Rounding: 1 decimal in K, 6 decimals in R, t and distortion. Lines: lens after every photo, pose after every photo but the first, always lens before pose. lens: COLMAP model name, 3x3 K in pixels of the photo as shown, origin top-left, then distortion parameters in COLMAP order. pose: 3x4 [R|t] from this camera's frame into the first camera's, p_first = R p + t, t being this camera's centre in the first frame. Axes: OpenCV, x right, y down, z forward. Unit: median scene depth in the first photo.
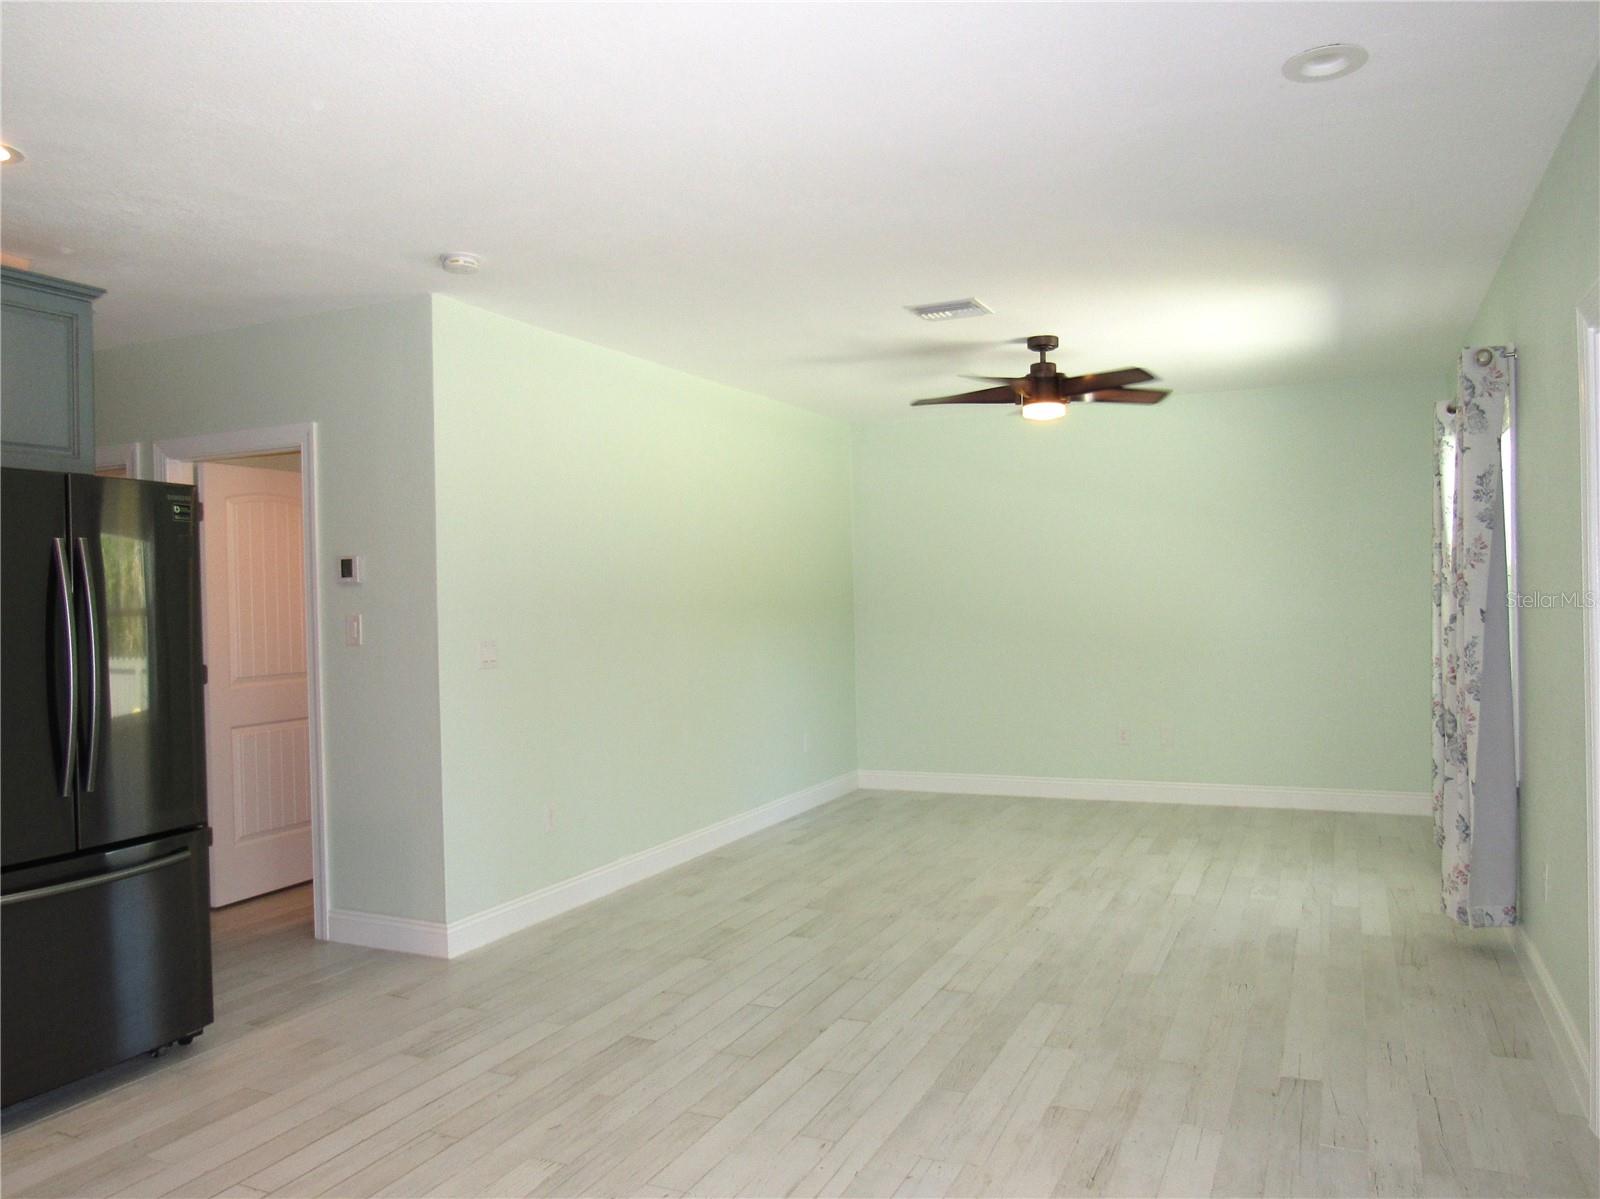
lens RADIAL K [[1140.8, 0, 804.9], [0, 1140.8, 601.7], [0, 0, 1]] dist [-0.034904, 0.013888]
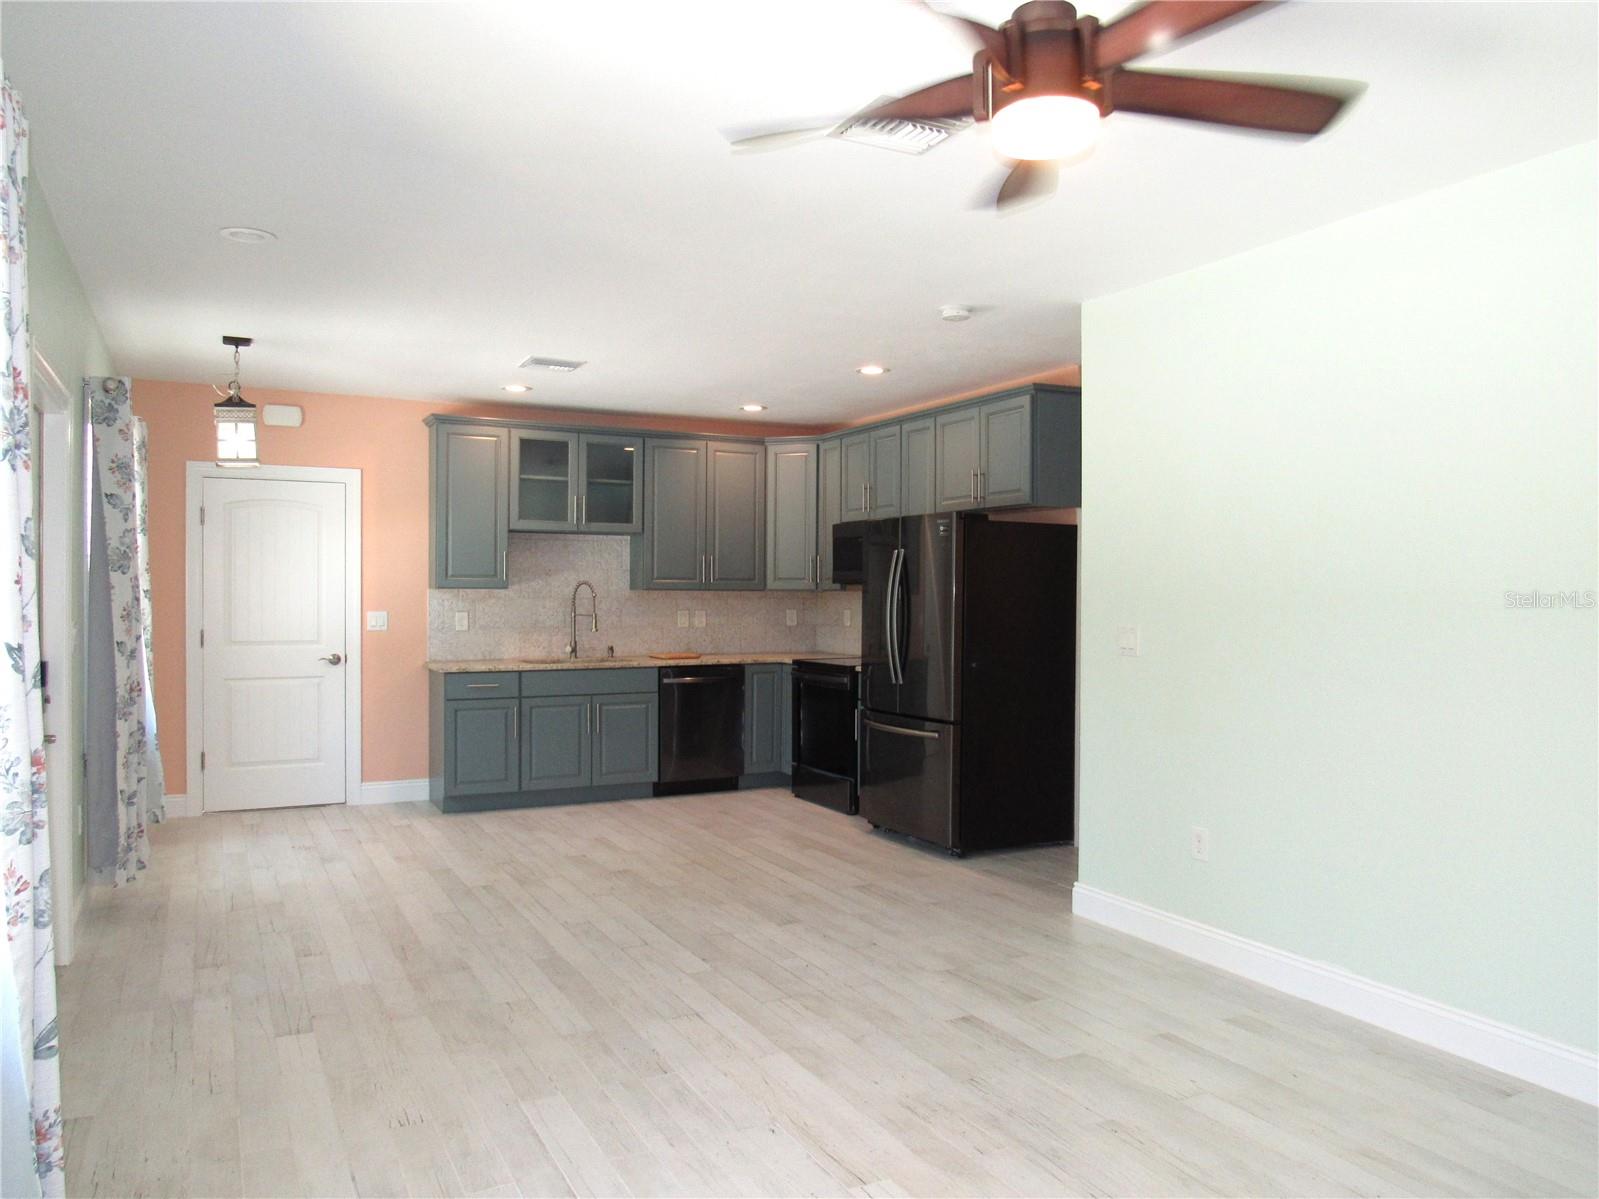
lens RADIAL K [[1140.1, 0, 802.3], [0, 1140.1, 599.5], [0, 0, 1]] dist [-0.034904, 0.013888]
pose [[-0.598794, 0.023258, -0.800565, 0.868020], [0.003013, 0.999637, 0.026787, -0.021426], [0.800897, 0.013628, -0.598646, 1.754665]]
